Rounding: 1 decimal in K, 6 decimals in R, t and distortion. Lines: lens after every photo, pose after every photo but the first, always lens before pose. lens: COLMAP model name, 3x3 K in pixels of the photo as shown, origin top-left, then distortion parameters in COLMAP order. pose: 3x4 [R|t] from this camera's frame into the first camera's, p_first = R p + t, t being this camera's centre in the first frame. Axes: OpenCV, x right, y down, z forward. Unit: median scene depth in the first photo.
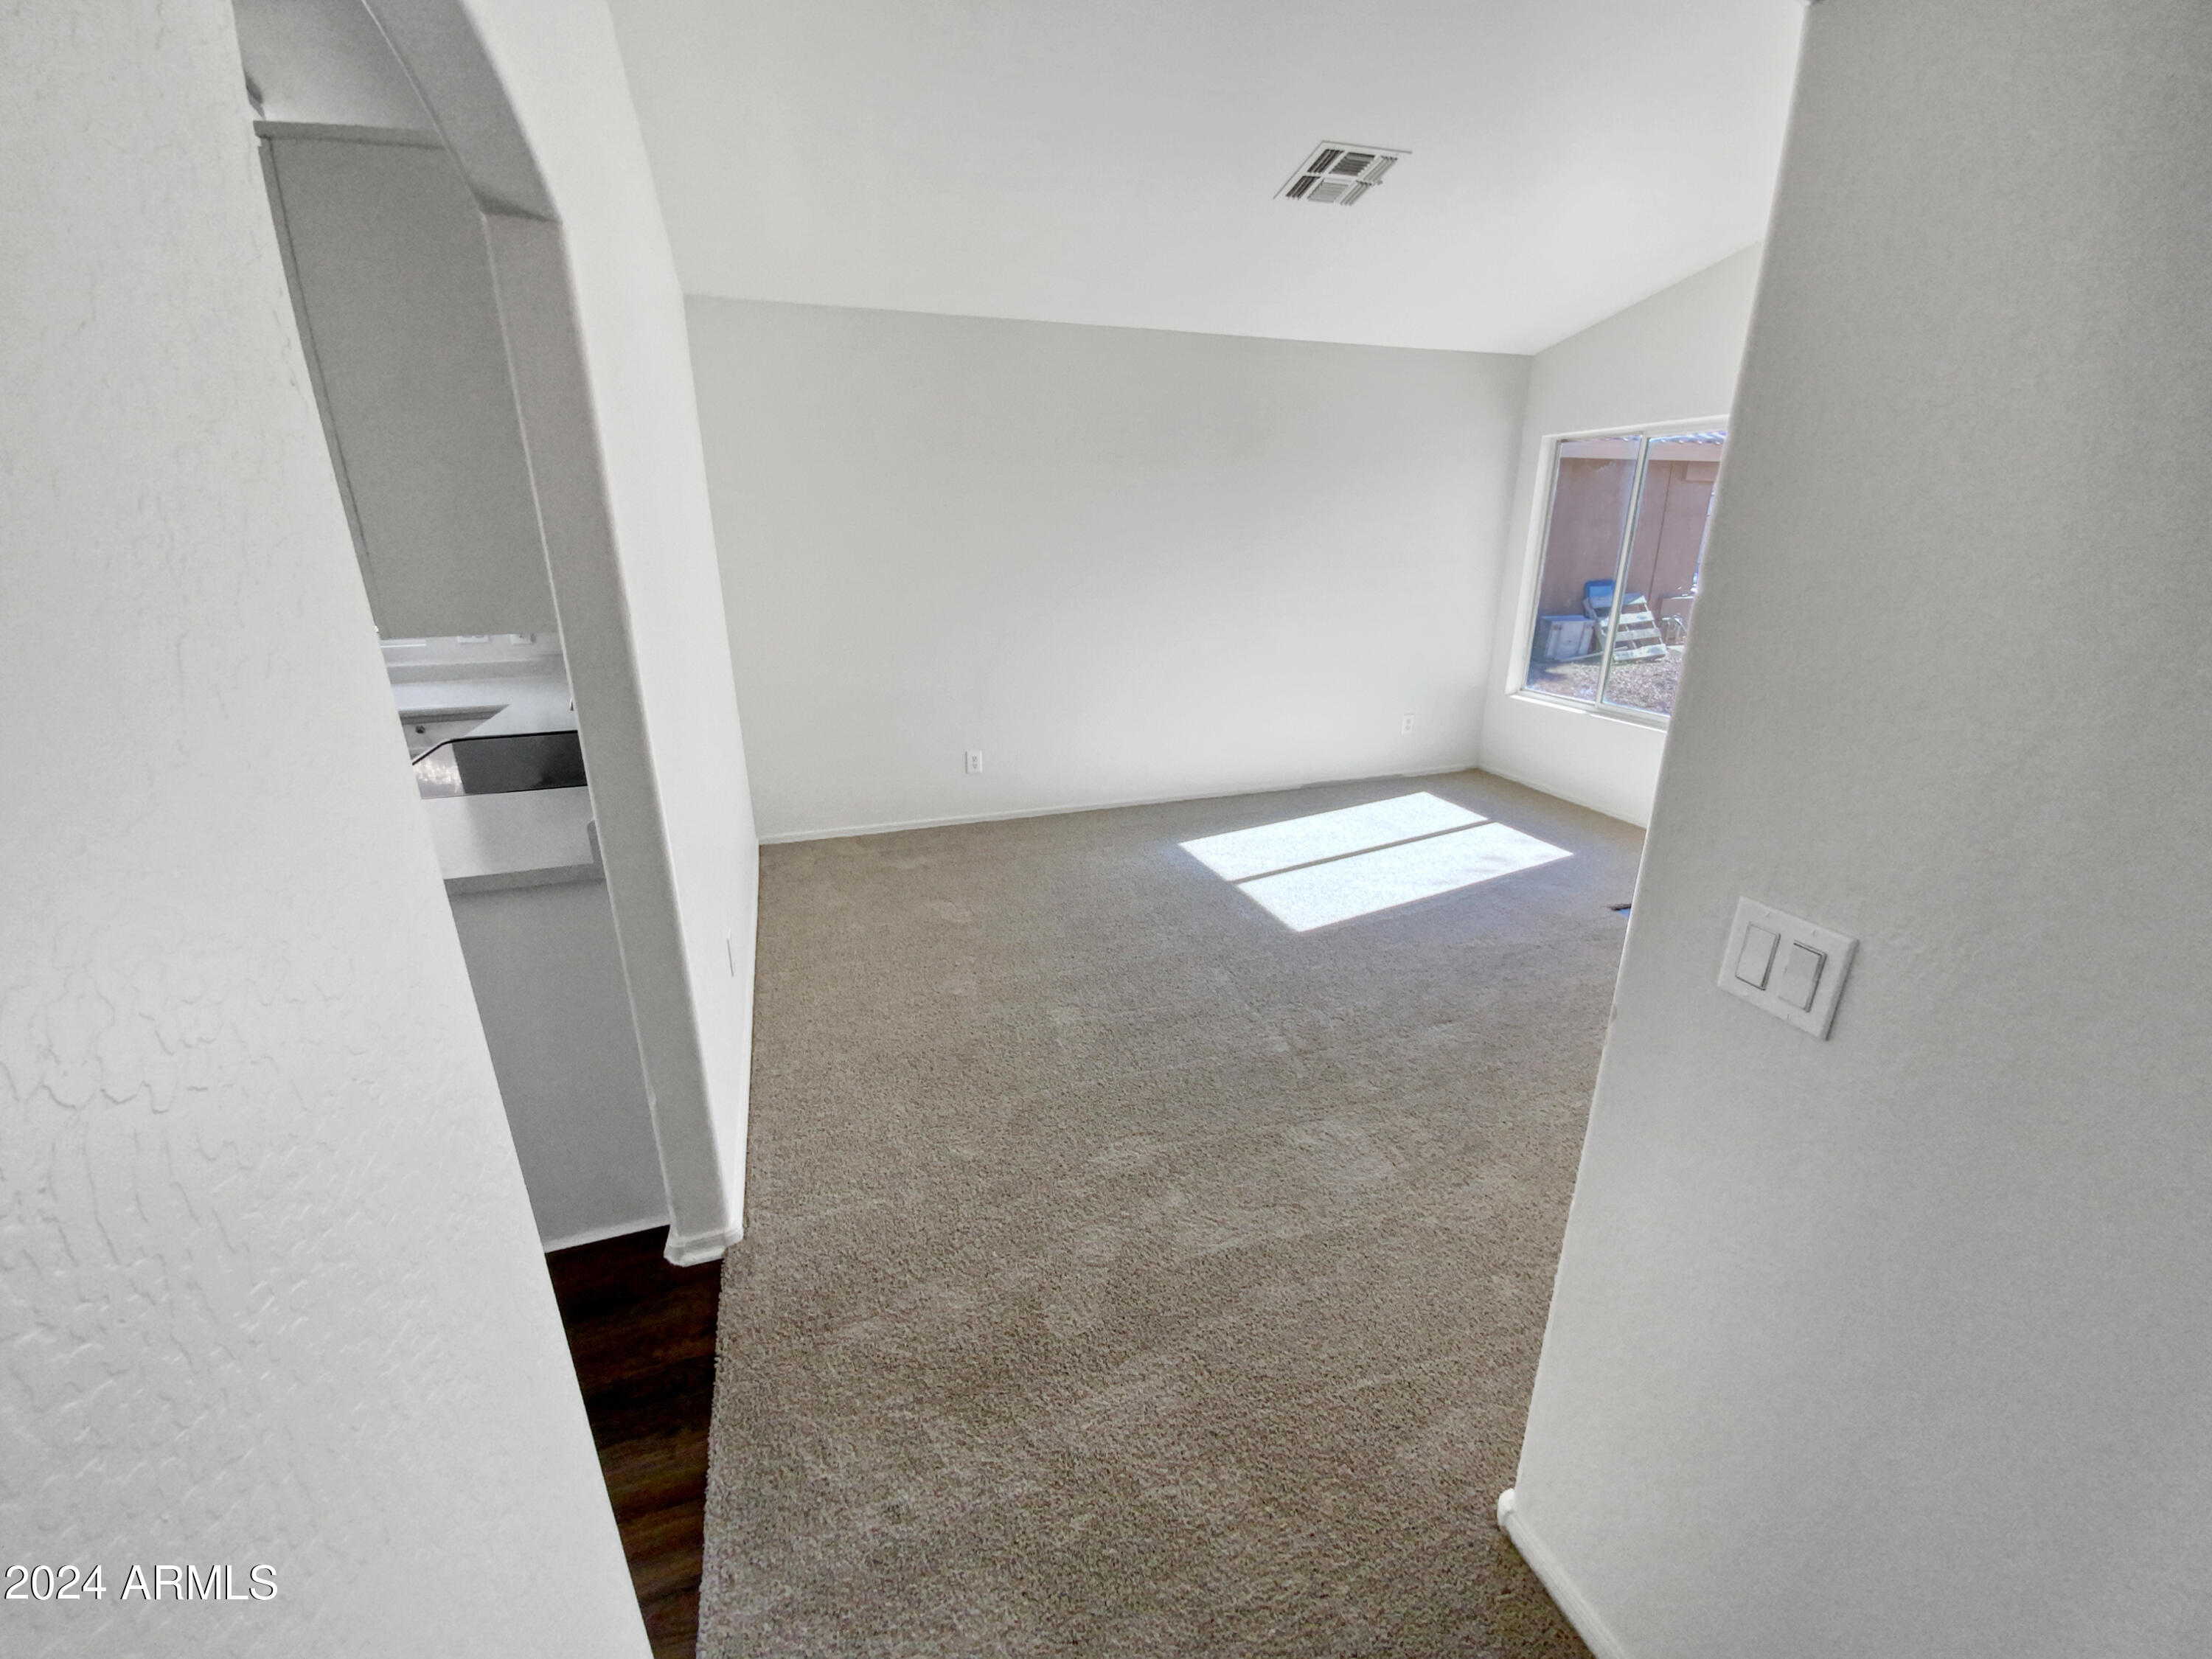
lens RADIAL K [[897.1, 0, 1102.4], [0, 897.1, 830.5], [0, 0, 1]] dist [0.046442, -0.028913]
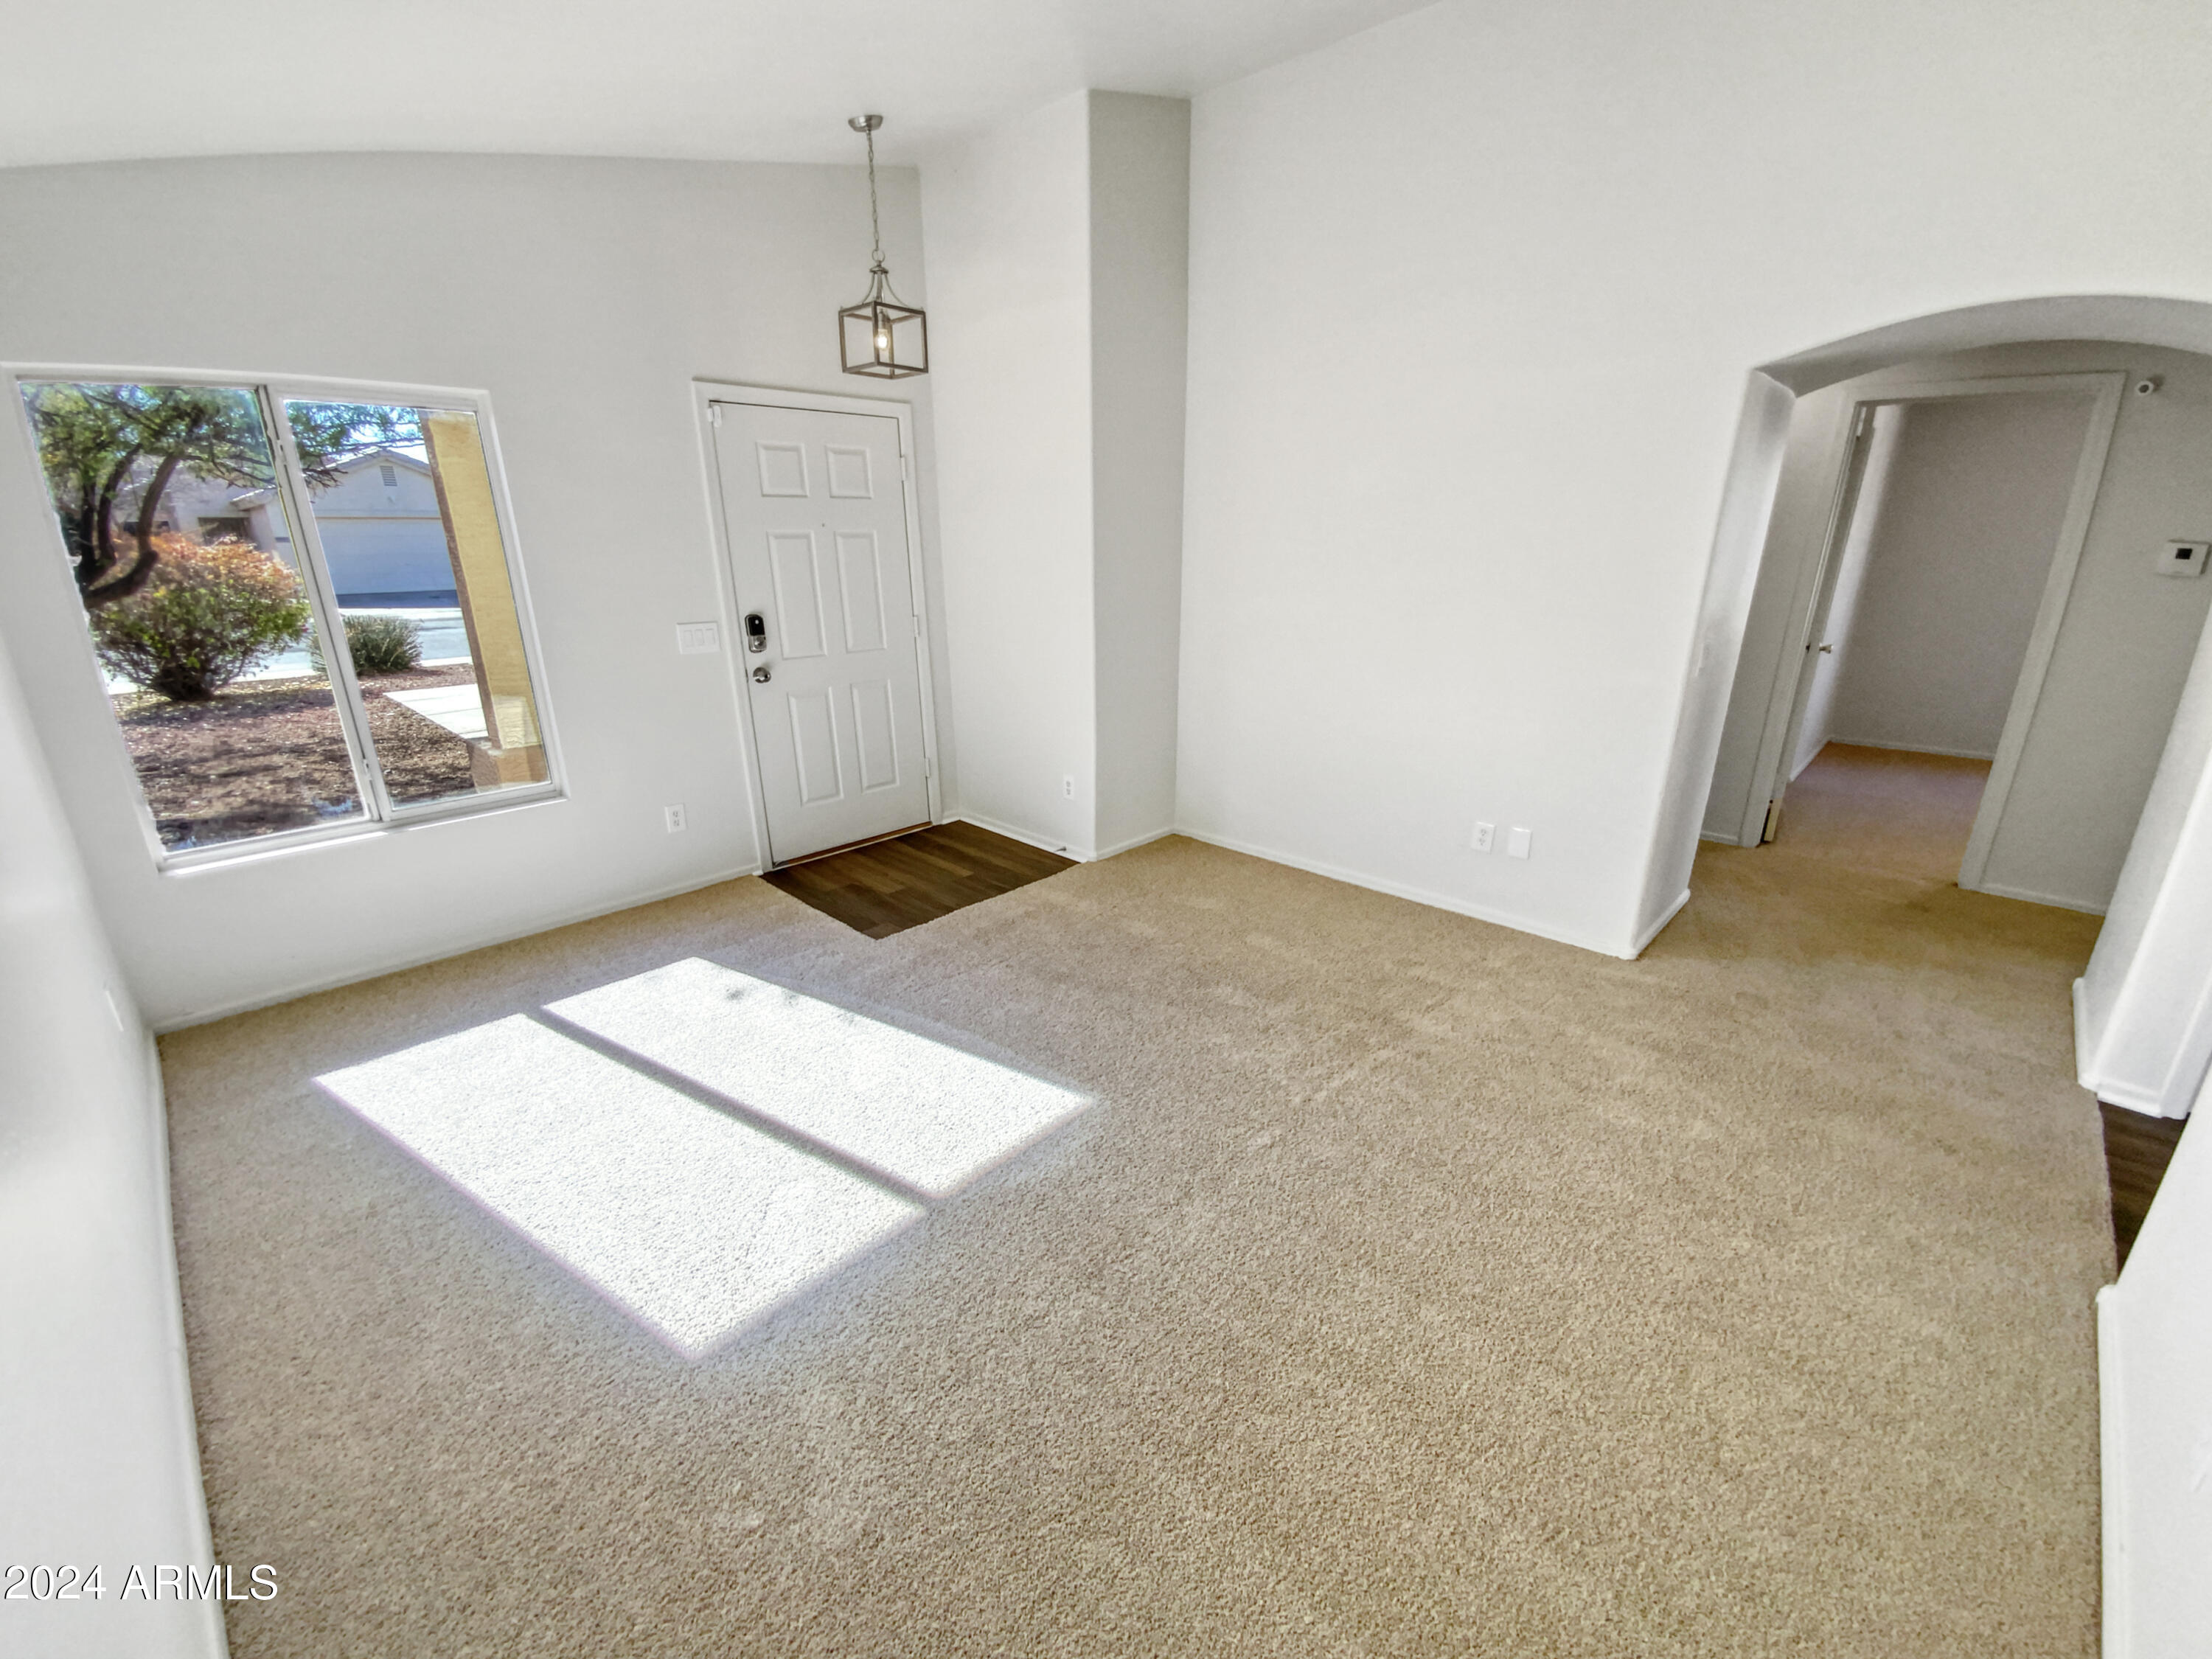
lens RADIAL K [[897.1, 0, 1102.4], [0, 897.1, 830.5], [0, 0, 1]] dist [0.046442, -0.028913]
pose [[-0.452899, -0.276850, 0.847488, -0.269482], [0.295216, 0.850375, 0.435557, -0.304247], [-0.841267, 0.447456, -0.303403, 0.904201]]
